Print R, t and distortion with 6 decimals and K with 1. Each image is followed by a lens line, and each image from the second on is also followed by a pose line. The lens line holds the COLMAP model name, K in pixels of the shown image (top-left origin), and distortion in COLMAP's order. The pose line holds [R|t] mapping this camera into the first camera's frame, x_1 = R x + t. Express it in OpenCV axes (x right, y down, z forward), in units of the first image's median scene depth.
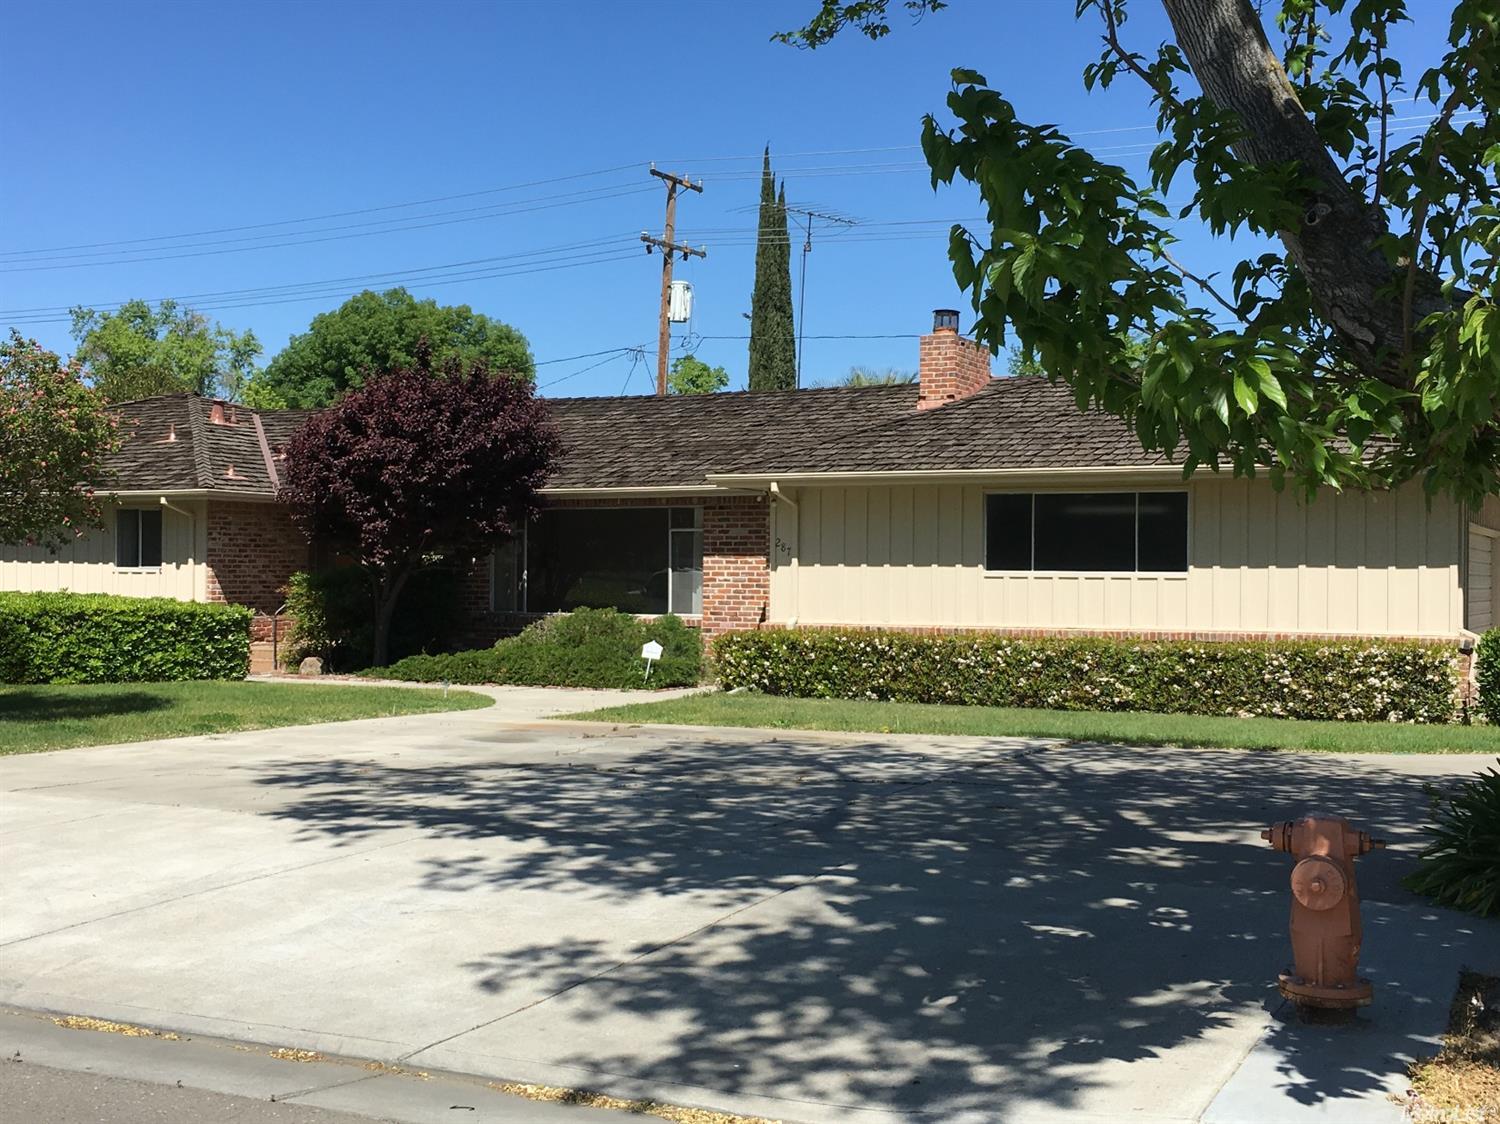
lens RADIAL K [[1844.9, 0, 713.1], [0, 1844.9, 566.0], [0, 0, 1]] dist [0.042862, 0.055287]
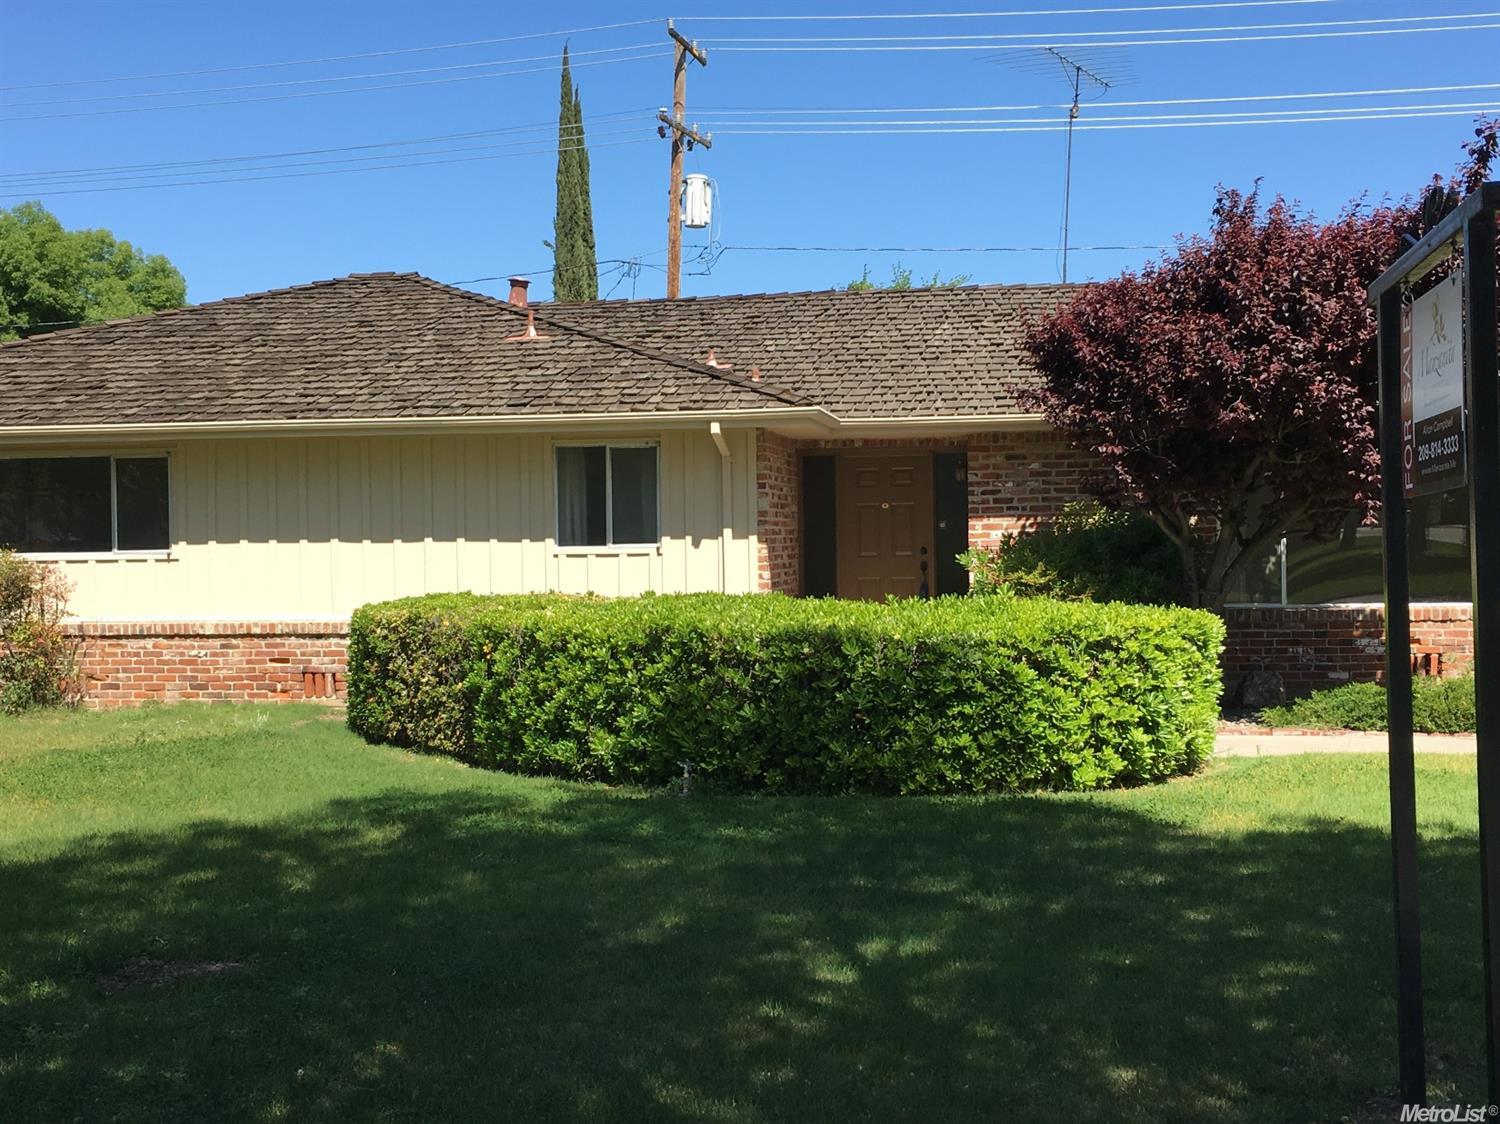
lens RADIAL K [[1844.9, 0, 713.1], [0, 1844.9, 566.0], [0, 0, 1]] dist [0.042862, 0.055287]
pose [[0.953914, -0.023391, 0.299167, -0.575556], [0.018681, 0.999653, 0.018595, -0.003906], [-0.299498, -0.012150, 0.954020, 0.552122]]
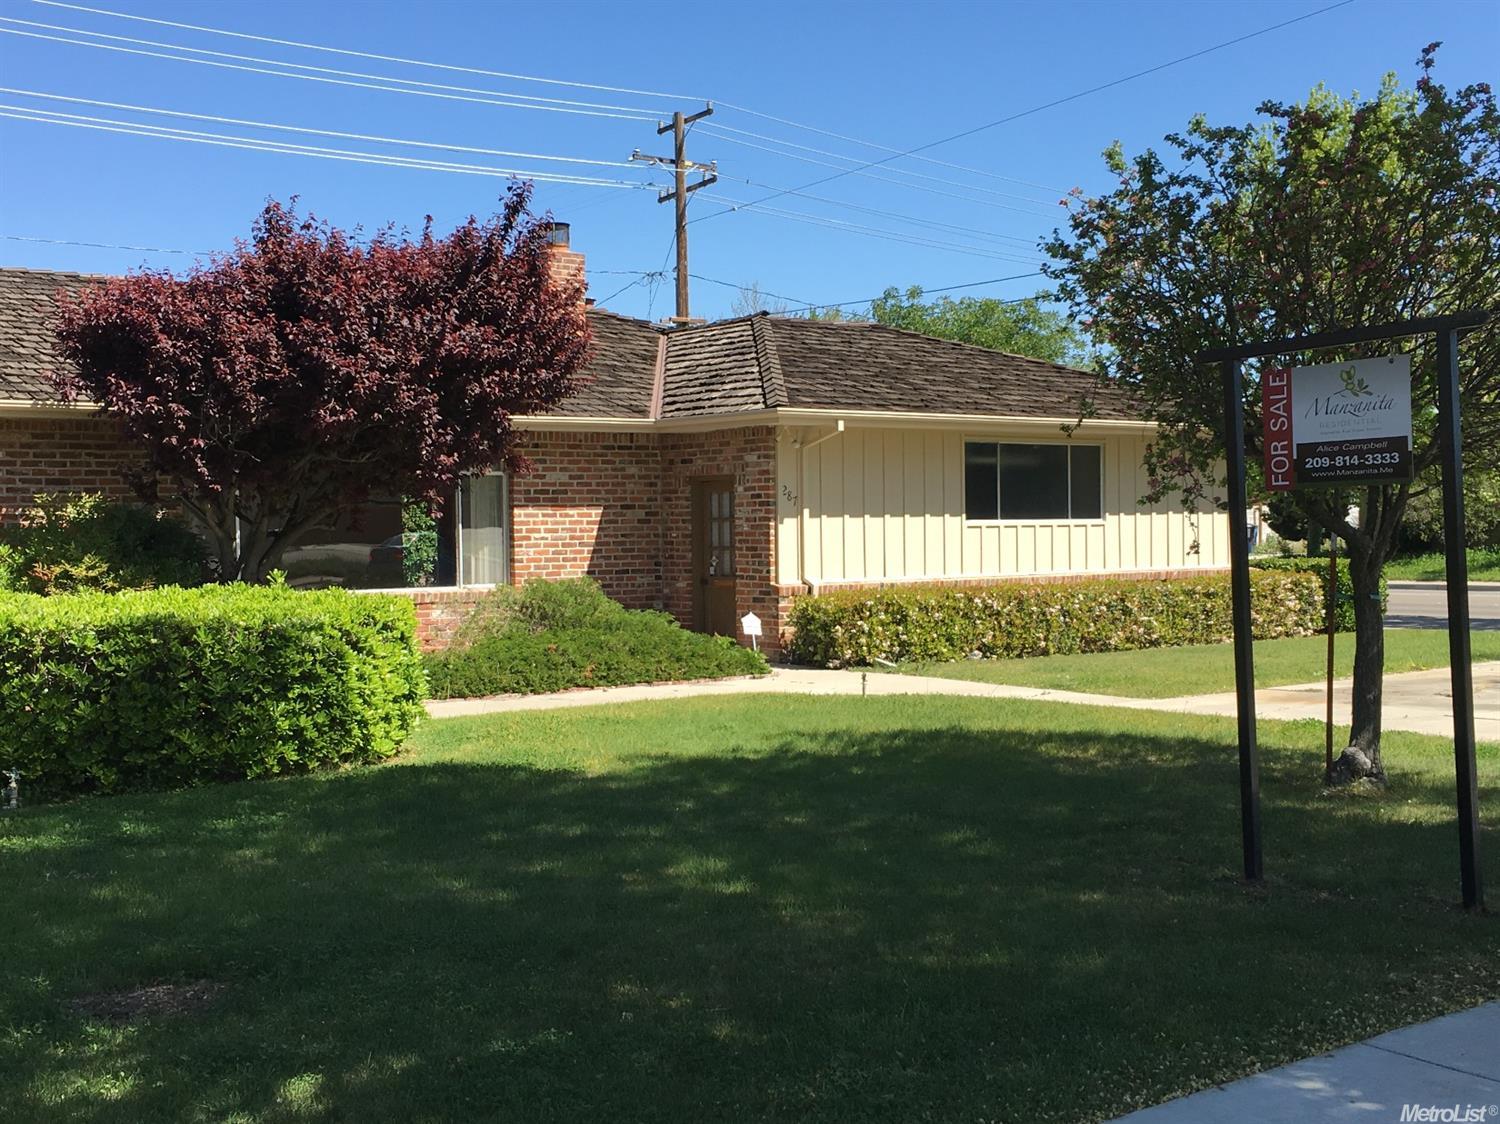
lens RADIAL K [[1866.5, 0, 750.0], [0, 1866.5, 562.0], [0, 0, 1]] dist [0.061379, 0.021064]
pose [[0.419120, -0.029790, 0.907442, -0.770603], [0.010888, 0.999555, 0.027785, -0.003843], [-0.907865, -0.001765, 0.419258, 0.666537]]
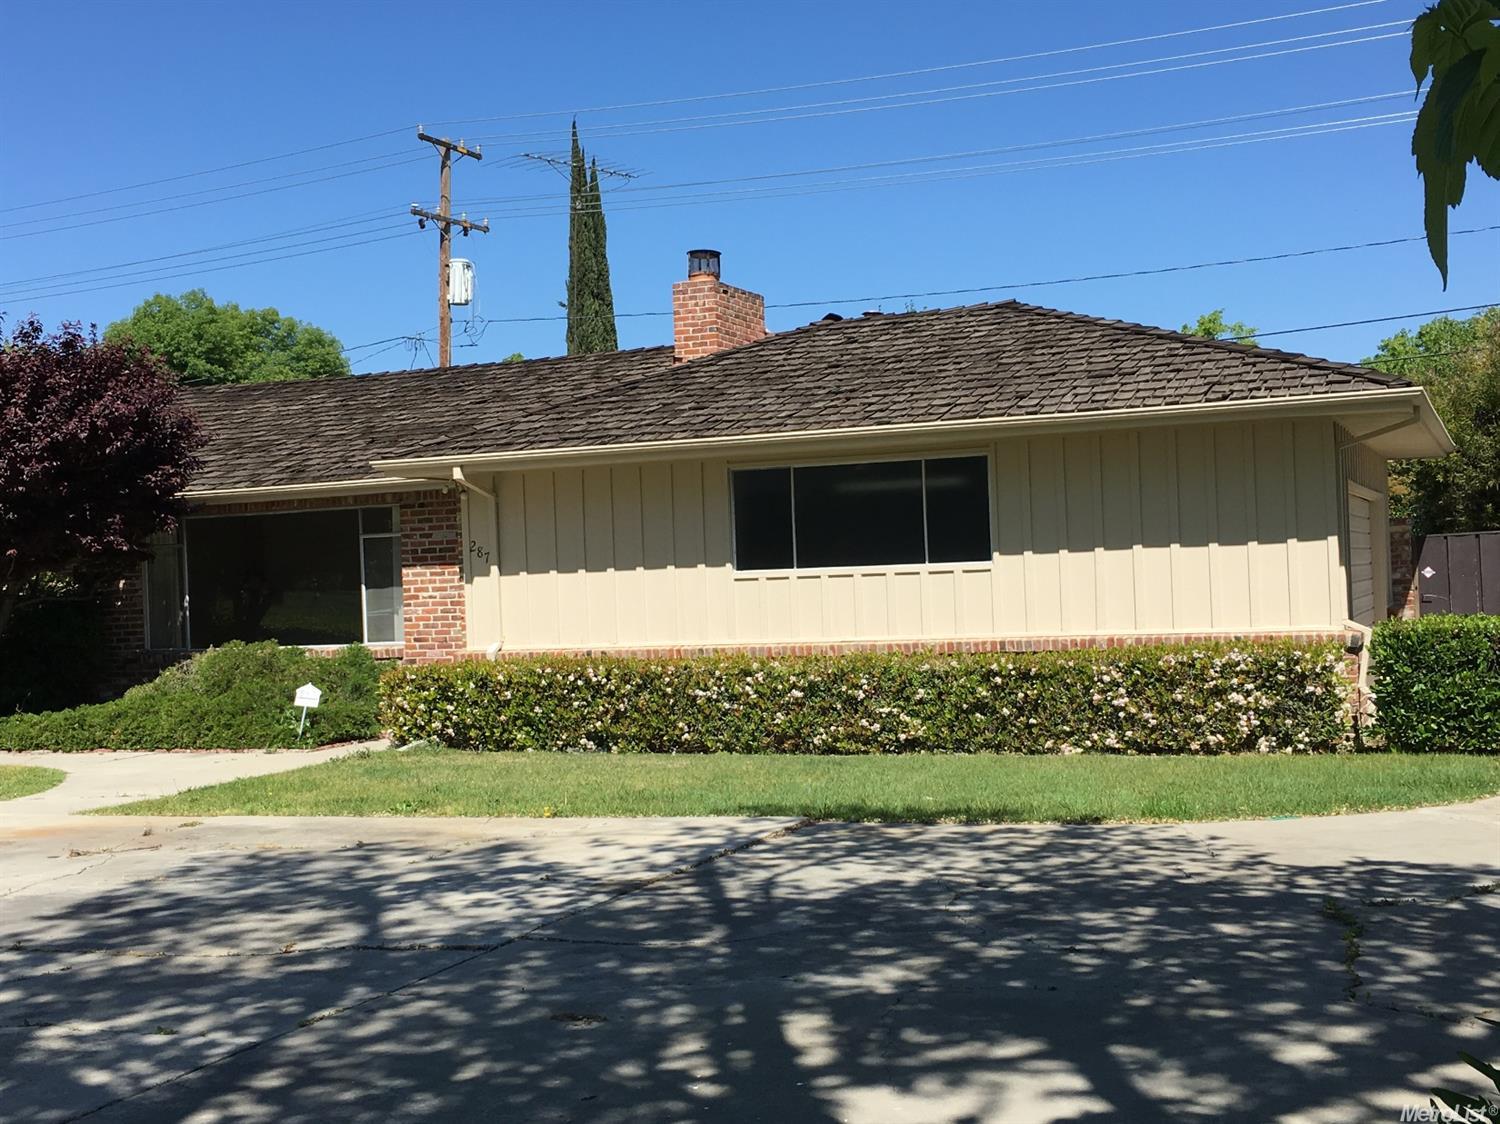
lens RADIAL K [[1844.9, 0, 713.1], [0, 1844.9, 566.0], [0, 0, 1]] dist [0.042862, 0.055287]
pose [[0.996631, -0.045378, 0.068322, 0.083677], [0.045546, 0.998962, -0.000904, 0.000731], [-0.068210, 0.004012, 0.997663, 0.232485]]
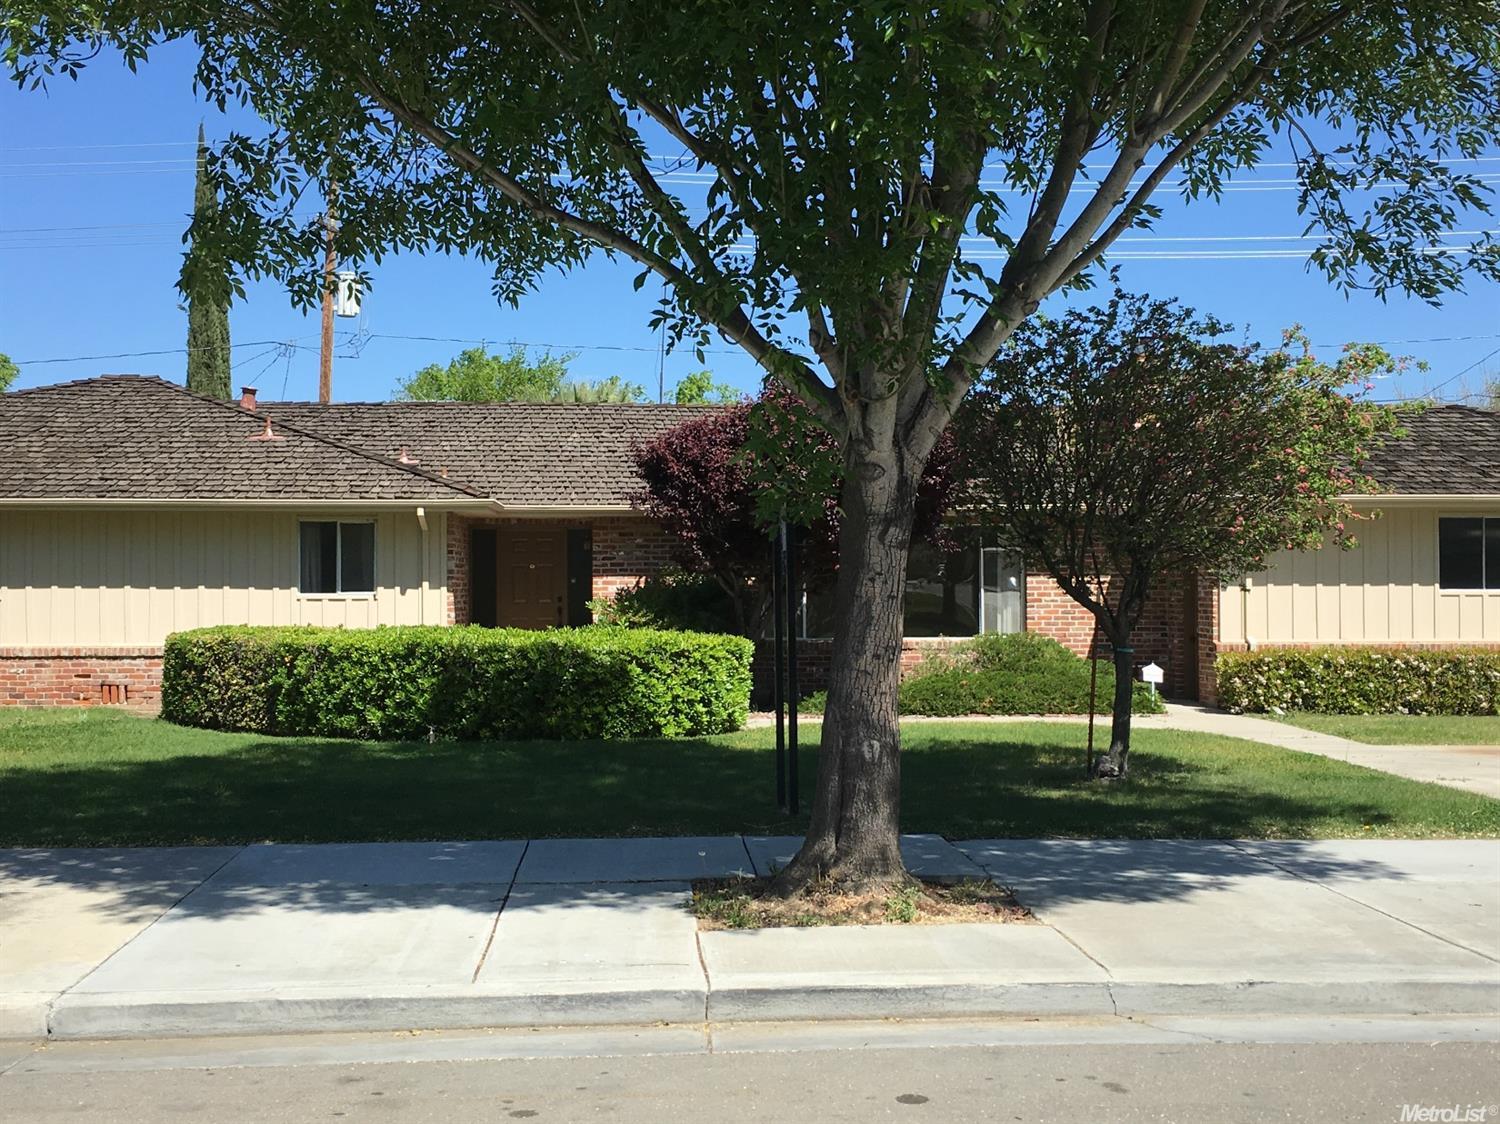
lens RADIAL K [[1874.4, 0, 720.3], [0, 1874.4, 557.5], [0, 0, 1]] dist [0.036969, 0.058165]
pose [[0.866039, 0.000367, 0.499976, -0.734036], [0.005888, 0.999923, -0.010934, -0.006197], [-0.499942, 0.012413, 0.865970, 0.253656]]
